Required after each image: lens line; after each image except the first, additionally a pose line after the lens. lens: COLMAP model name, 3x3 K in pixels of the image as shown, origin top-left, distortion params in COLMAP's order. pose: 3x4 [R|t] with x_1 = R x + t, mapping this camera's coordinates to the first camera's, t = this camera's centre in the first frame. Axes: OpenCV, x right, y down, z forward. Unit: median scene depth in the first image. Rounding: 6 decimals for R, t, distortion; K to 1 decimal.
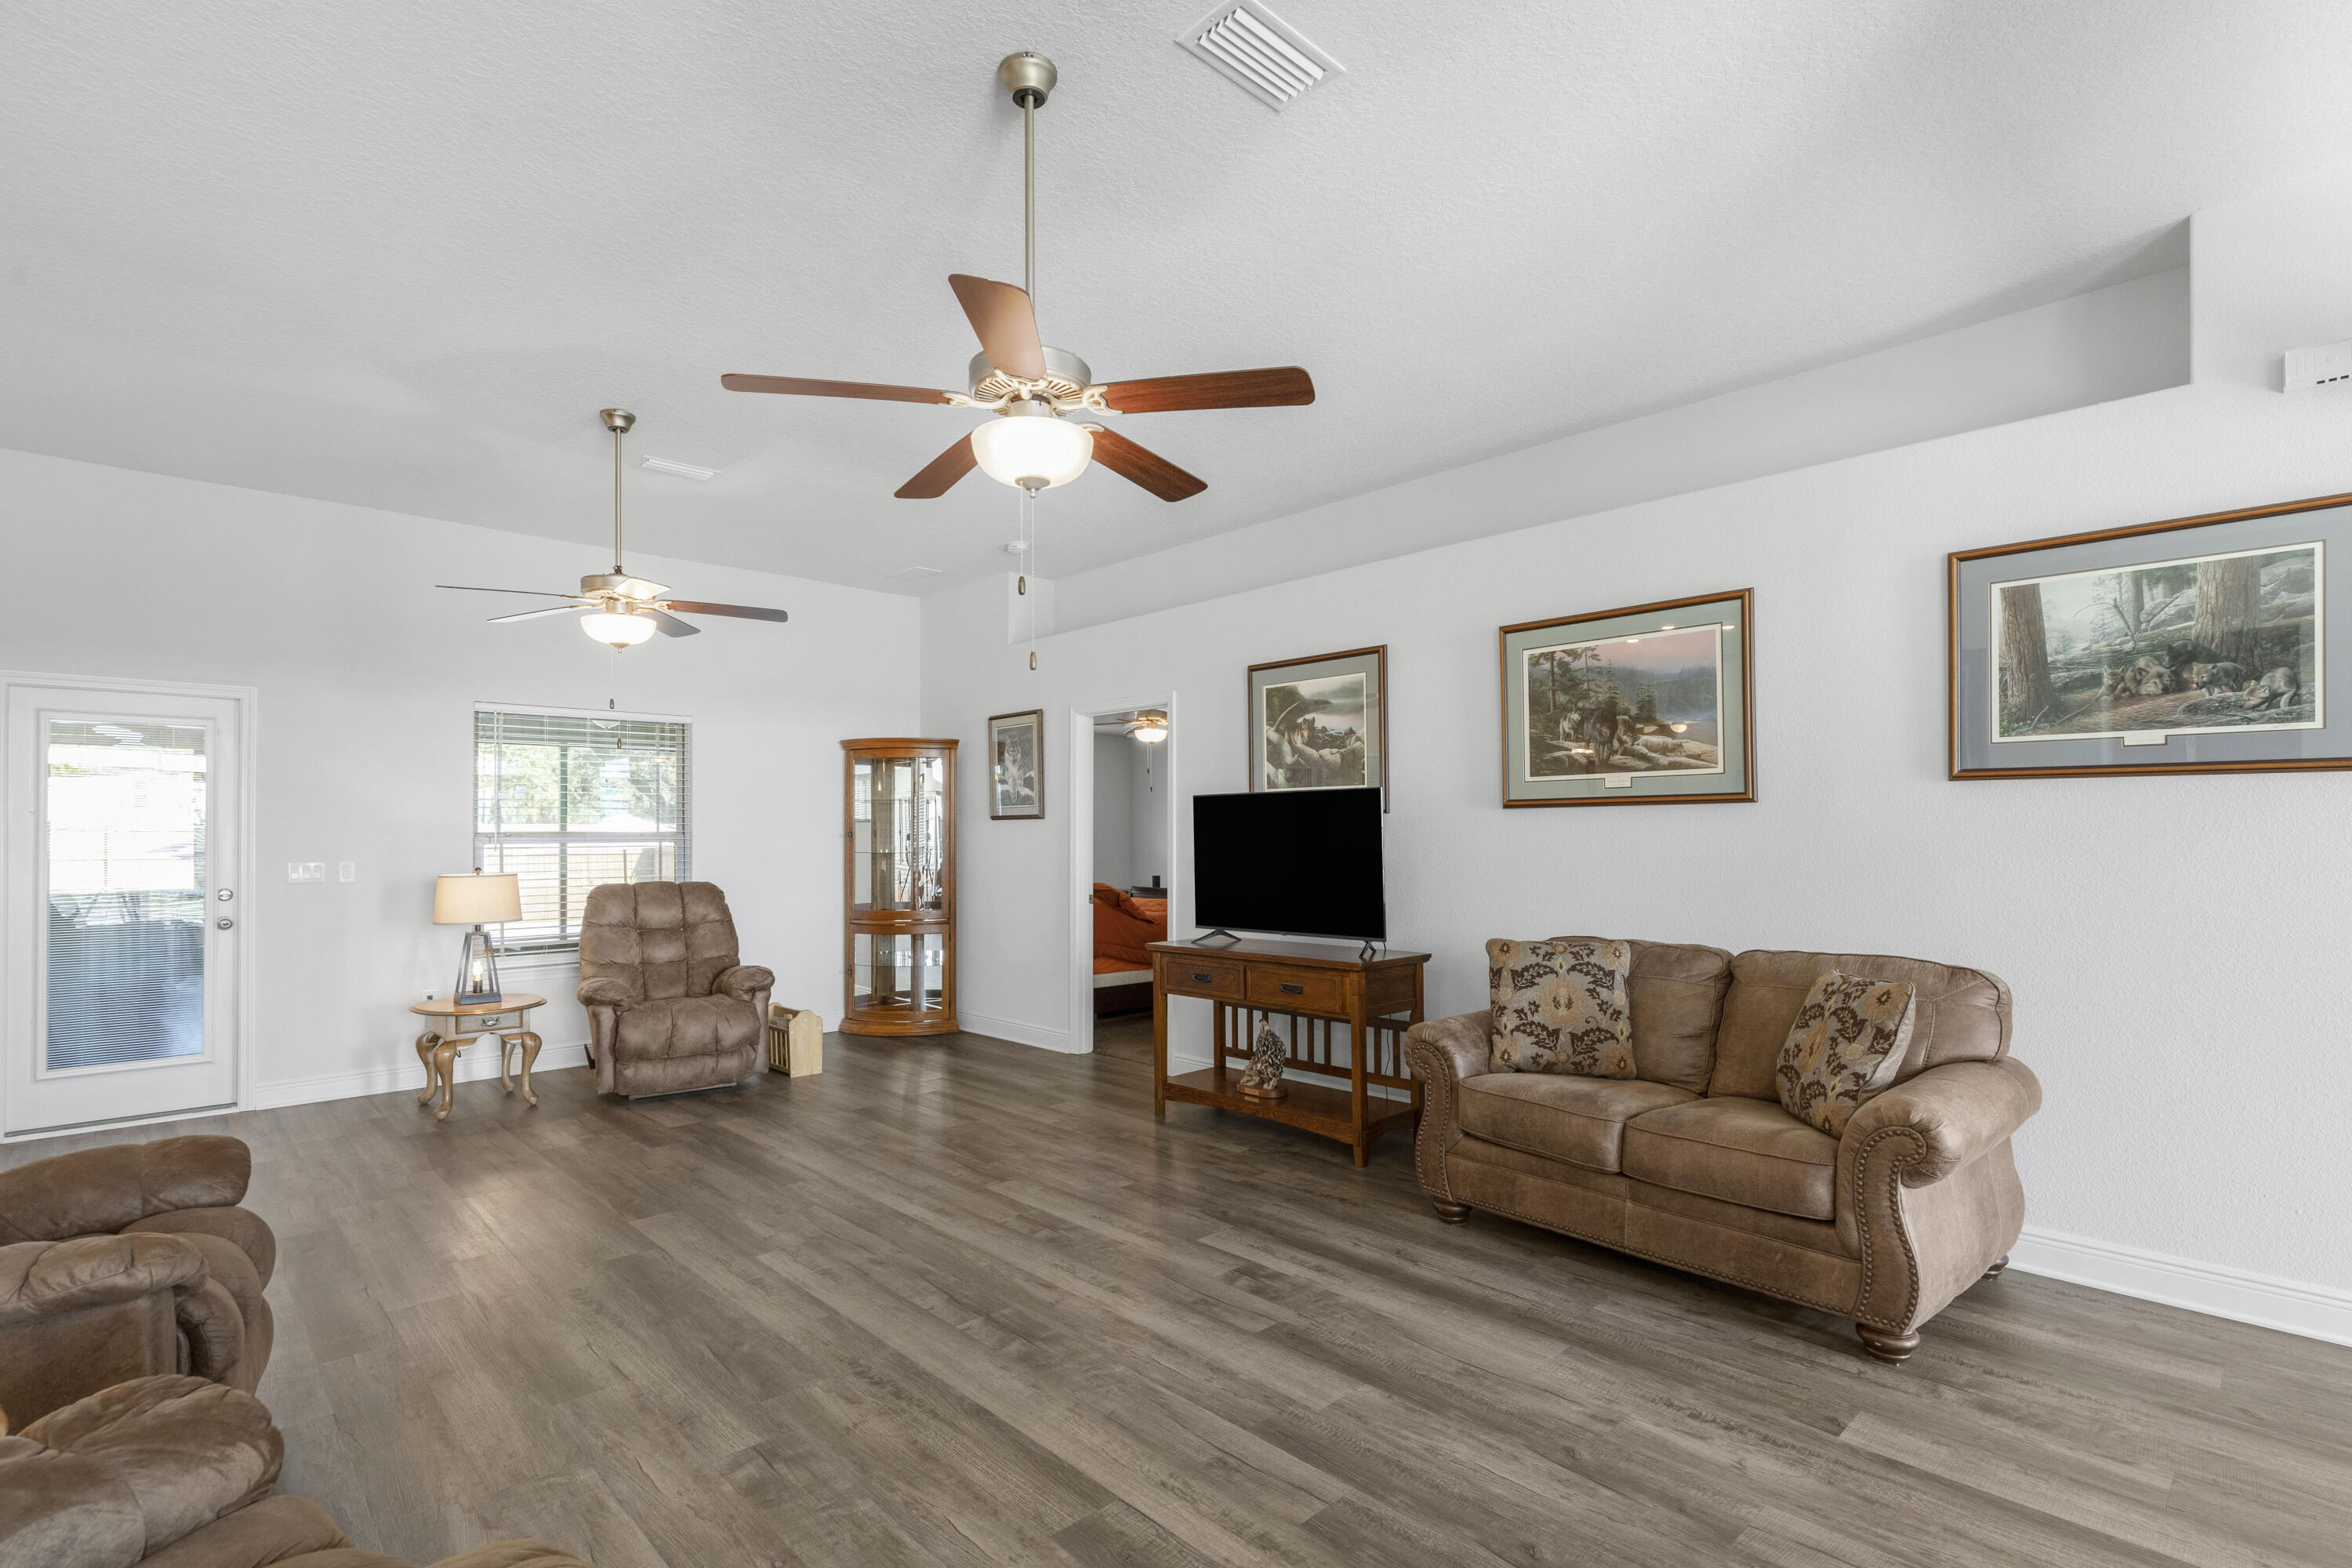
lens RADIAL K [[1094.4, 0, 1166.2], [0, 1094.4, 829.4], [0, 0, 1]] dist [-0.001480, -0.000237]
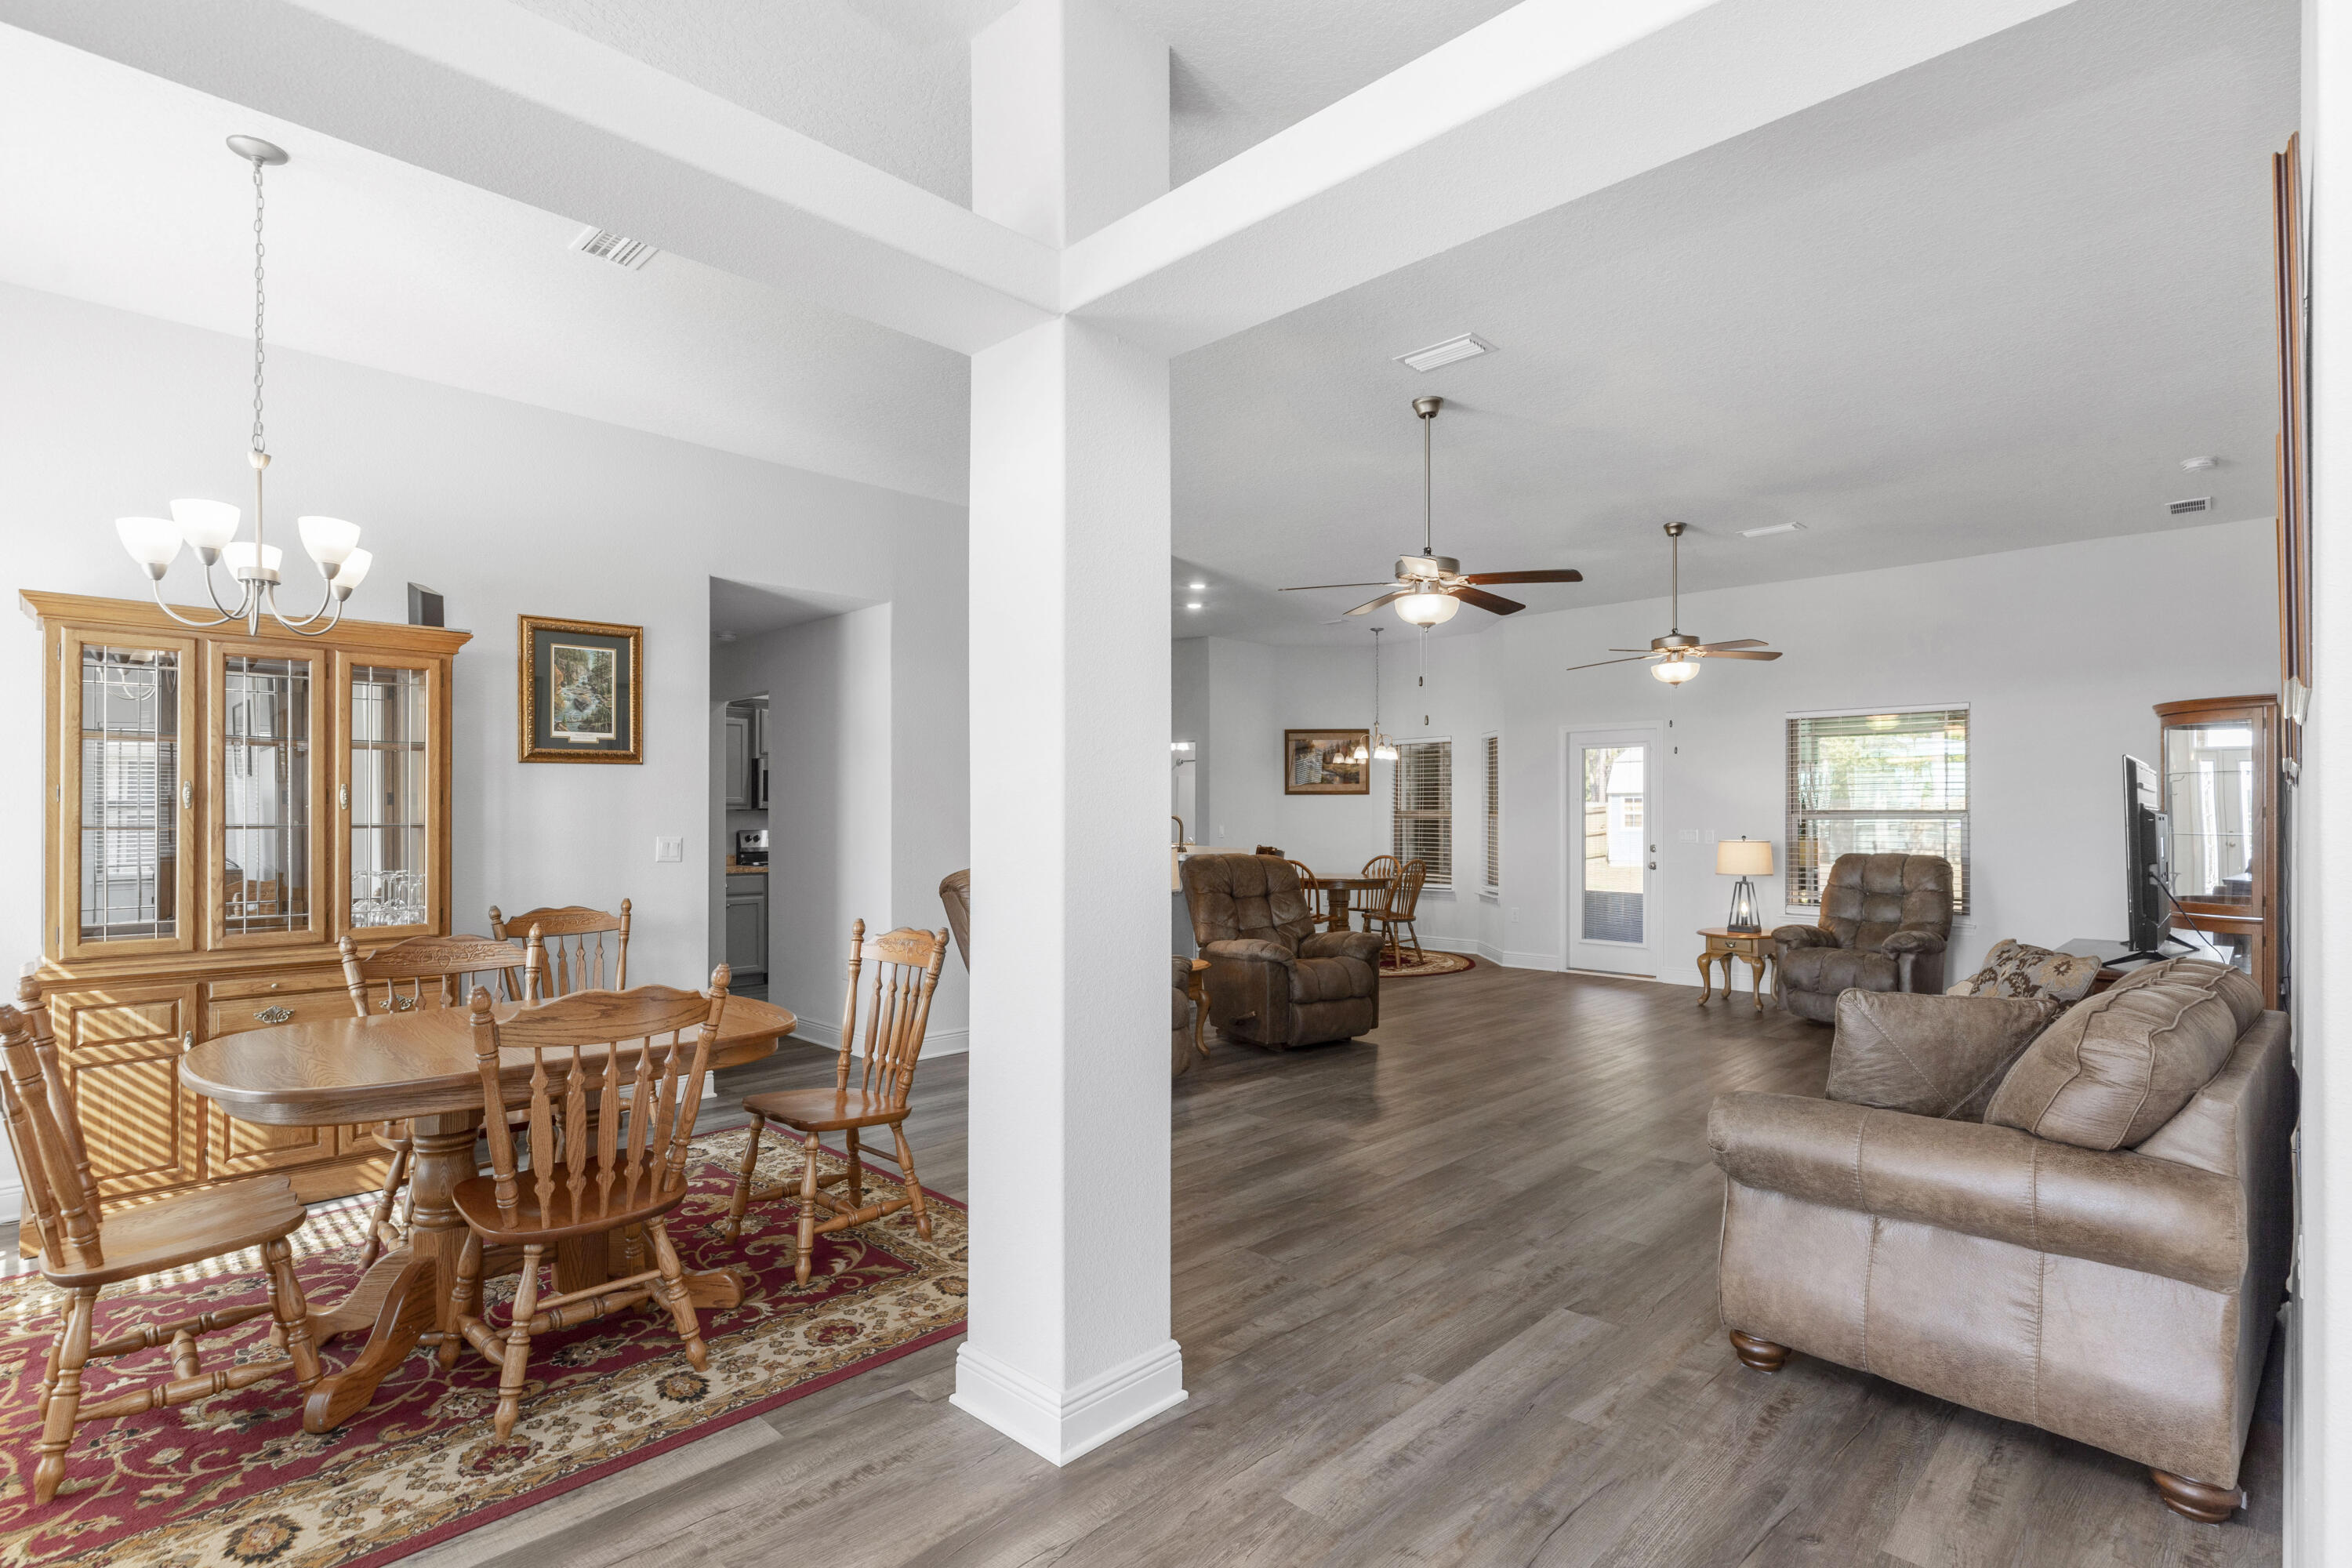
lens RADIAL K [[1147.5, 0, 1178.4], [0, 1147.5, 805.3], [0, 0, 1]] dist [-0.002330, -0.000496]
pose [[0.036712, -0.003887, -0.999318, 1.196168], [0.002191, 0.999990, -0.003809, 0.000161], [0.999323, -0.002050, 0.036720, 0.335903]]
